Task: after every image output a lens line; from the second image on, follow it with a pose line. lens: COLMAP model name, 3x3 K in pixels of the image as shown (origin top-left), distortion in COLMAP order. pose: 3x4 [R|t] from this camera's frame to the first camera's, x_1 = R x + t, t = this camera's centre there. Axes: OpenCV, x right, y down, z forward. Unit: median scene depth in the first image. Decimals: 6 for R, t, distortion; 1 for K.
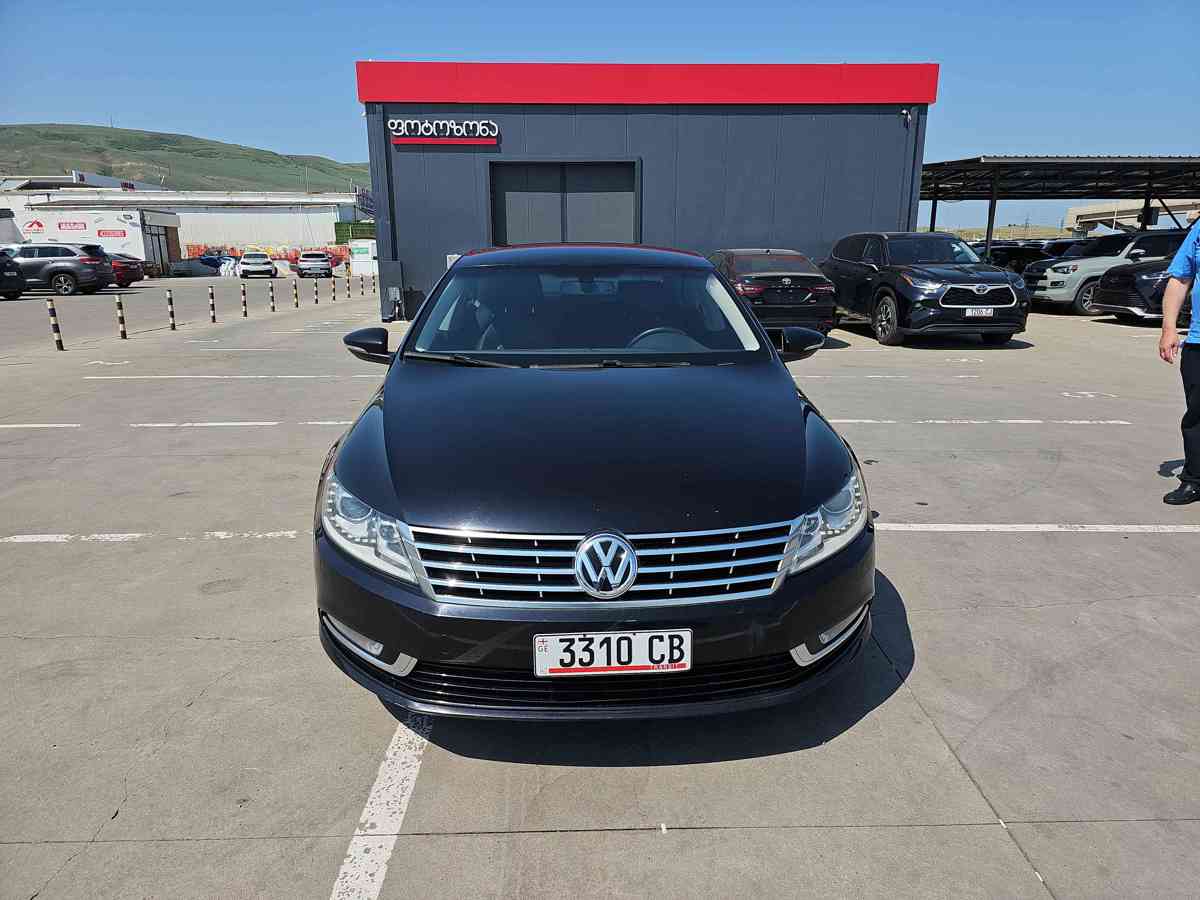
lens RADIAL K [[800.6, 0, 588.1], [0, 800.6, 449.8], [0, 0, 1]] dist [0.063602, -0.067309]
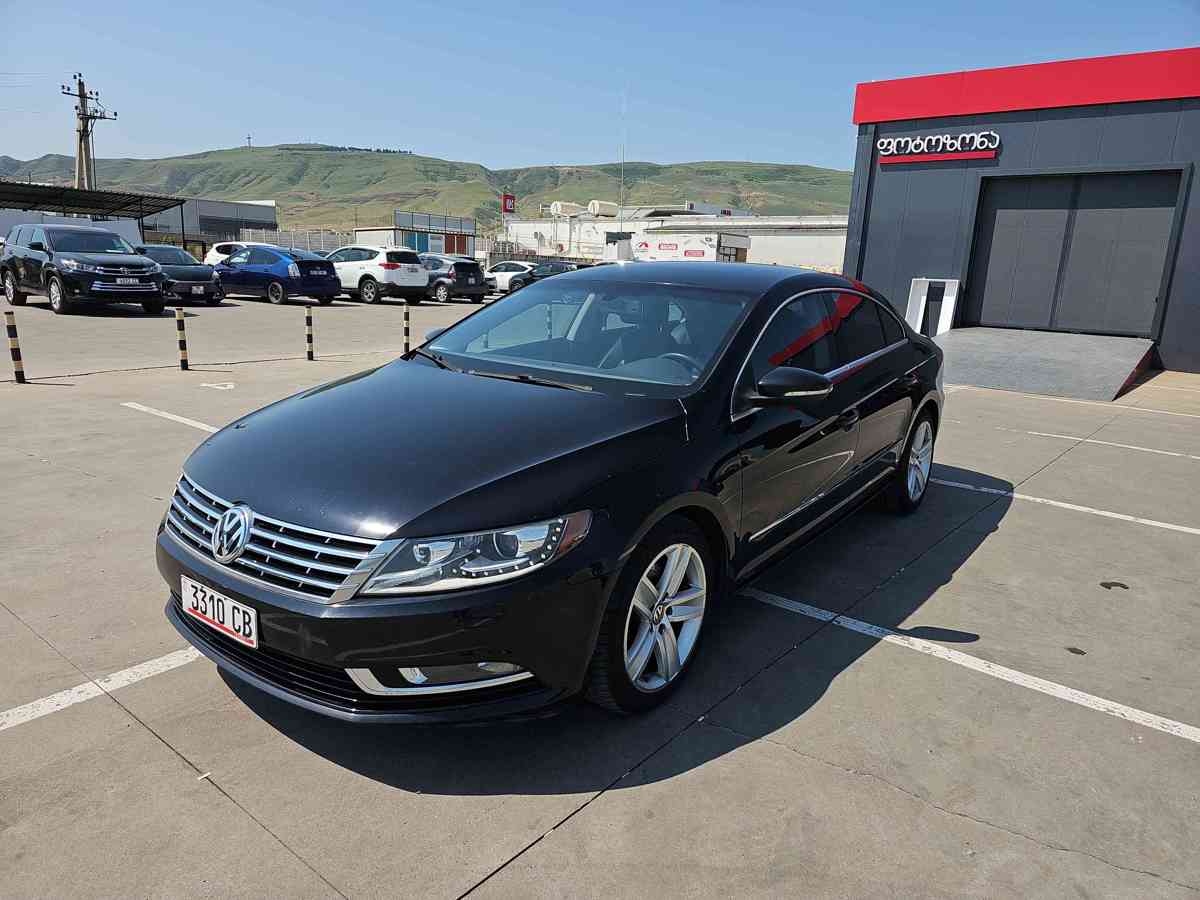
lens RADIAL K [[782.8, 0, 557.0], [0, 782.8, 450.1], [0, 0, 1]] dist [0.037927, -0.024995]
pose [[0.760696, 0.177088, -0.624485, 0.121641], [-0.189023, 0.980805, 0.047880, -0.012990], [0.620977, 0.081620, 0.779568, 0.048042]]
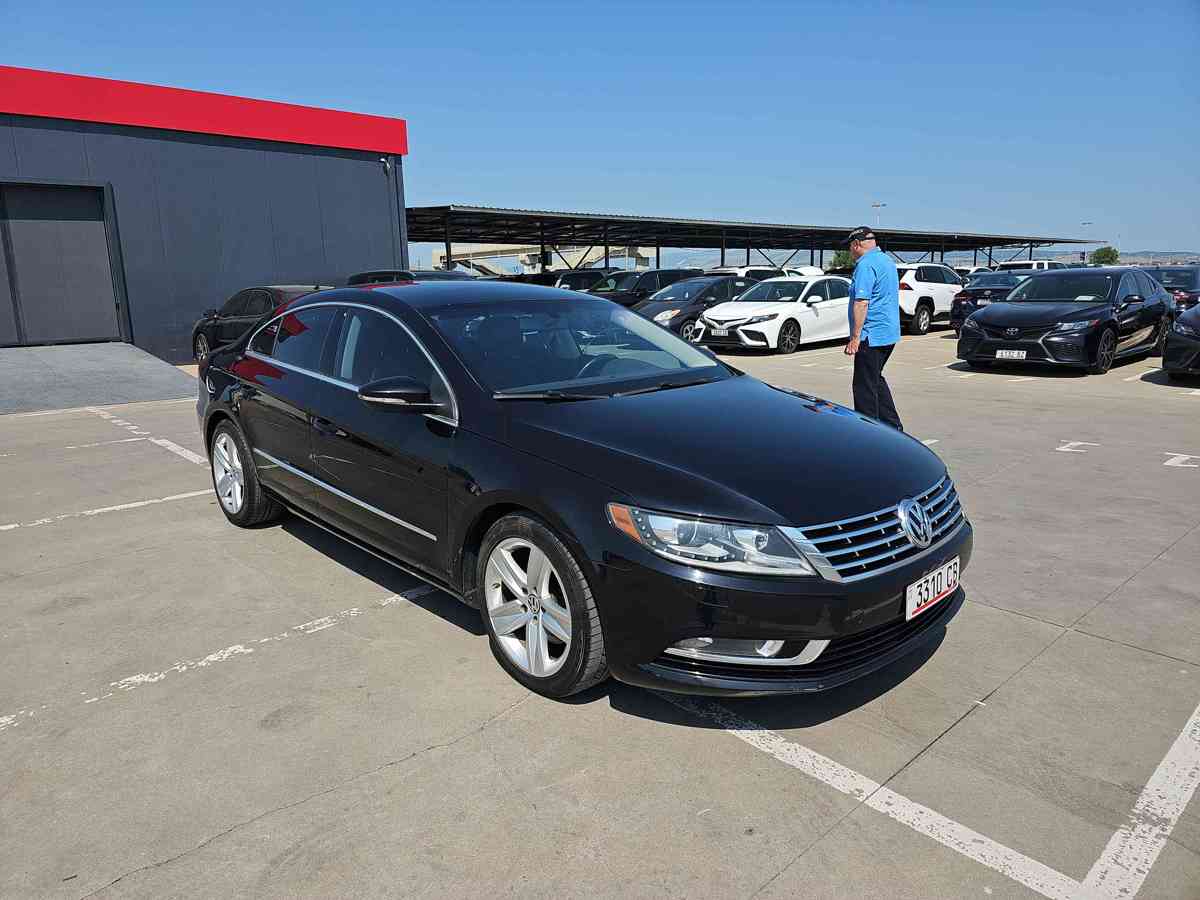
lens RADIAL K [[800.6, 0, 588.1], [0, 800.6, 449.8], [0, 0, 1]] dist [0.063602, -0.067309]
pose [[0.754611, -0.144642, 0.640032, -0.140435], [0.172379, 0.984841, 0.019327, -0.010469], [-0.633125, 0.095744, 0.768105, 0.037990]]
